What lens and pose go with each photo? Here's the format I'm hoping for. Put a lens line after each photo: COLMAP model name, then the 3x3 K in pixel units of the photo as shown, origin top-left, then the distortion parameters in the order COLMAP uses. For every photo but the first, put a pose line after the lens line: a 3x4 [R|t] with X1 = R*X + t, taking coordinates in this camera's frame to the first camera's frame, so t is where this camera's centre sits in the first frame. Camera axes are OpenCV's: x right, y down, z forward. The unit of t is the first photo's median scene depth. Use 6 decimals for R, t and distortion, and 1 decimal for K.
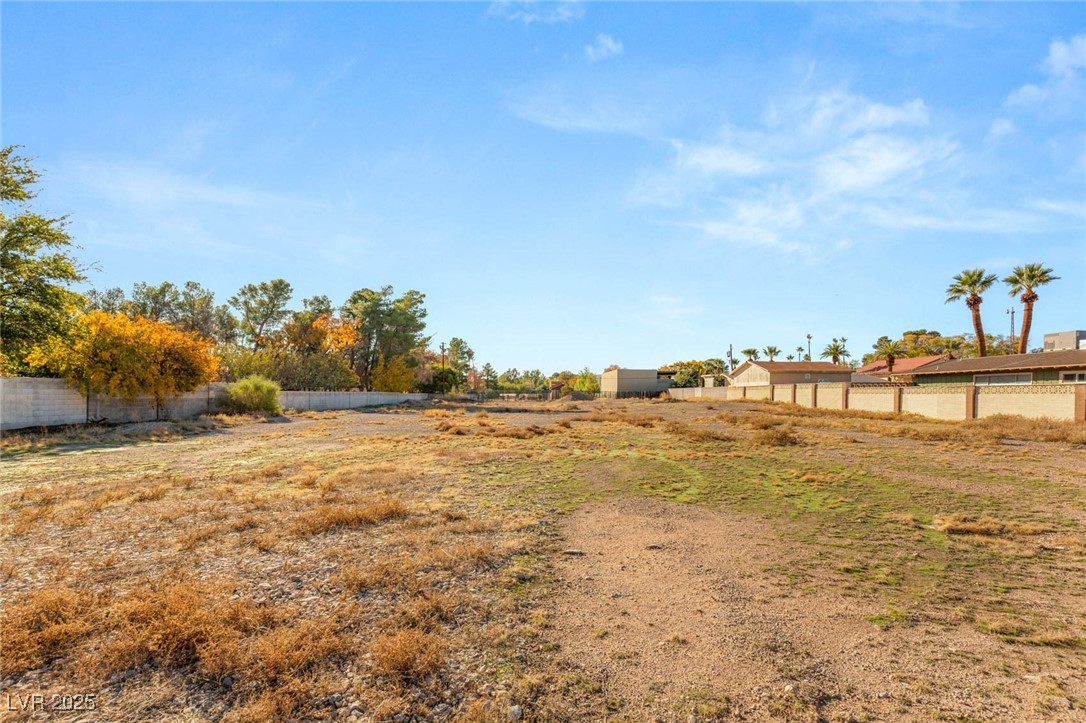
lens RADIAL K [[502.4, 0, 546.7], [0, 502.4, 397.4], [0, 0, 1]] dist [0.001776, 0.000198]
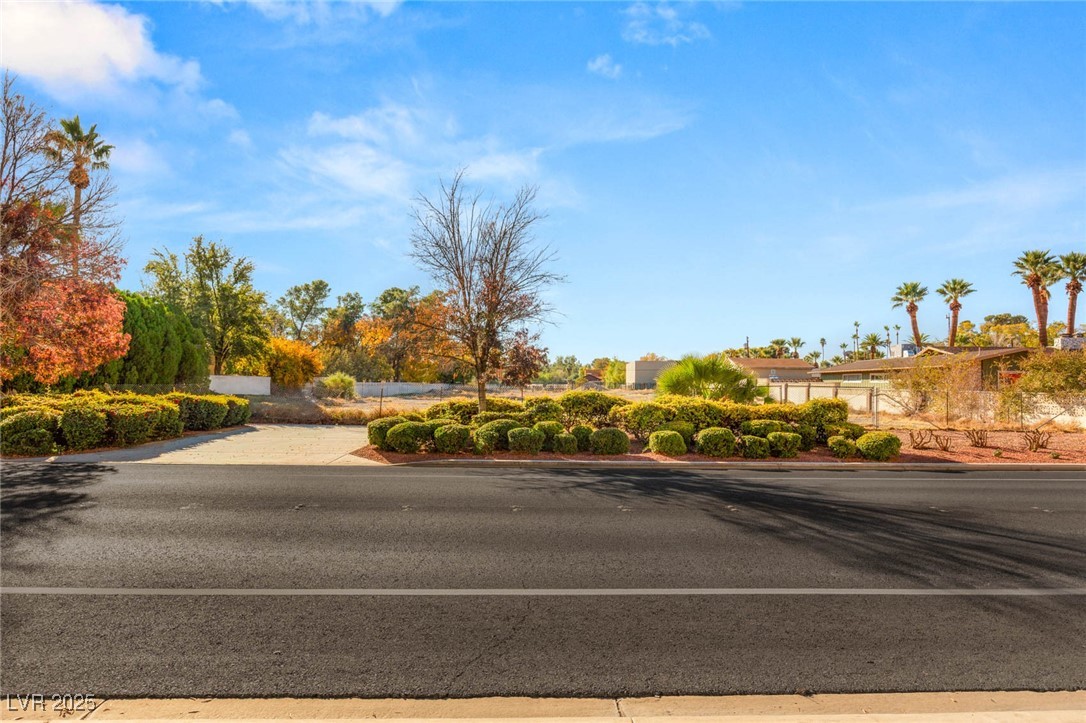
lens RADIAL K [[631.8, 0, 543.0], [0, 631.8, 361.5], [0, 0, 1]] dist [-0.003923, 0.000247]
pose [[0.996945, 0.003464, -0.078024, 0.093515], [-0.006736, 0.999107, -0.041712, -0.000803], [0.077809, 0.042111, 0.996079, -0.455449]]
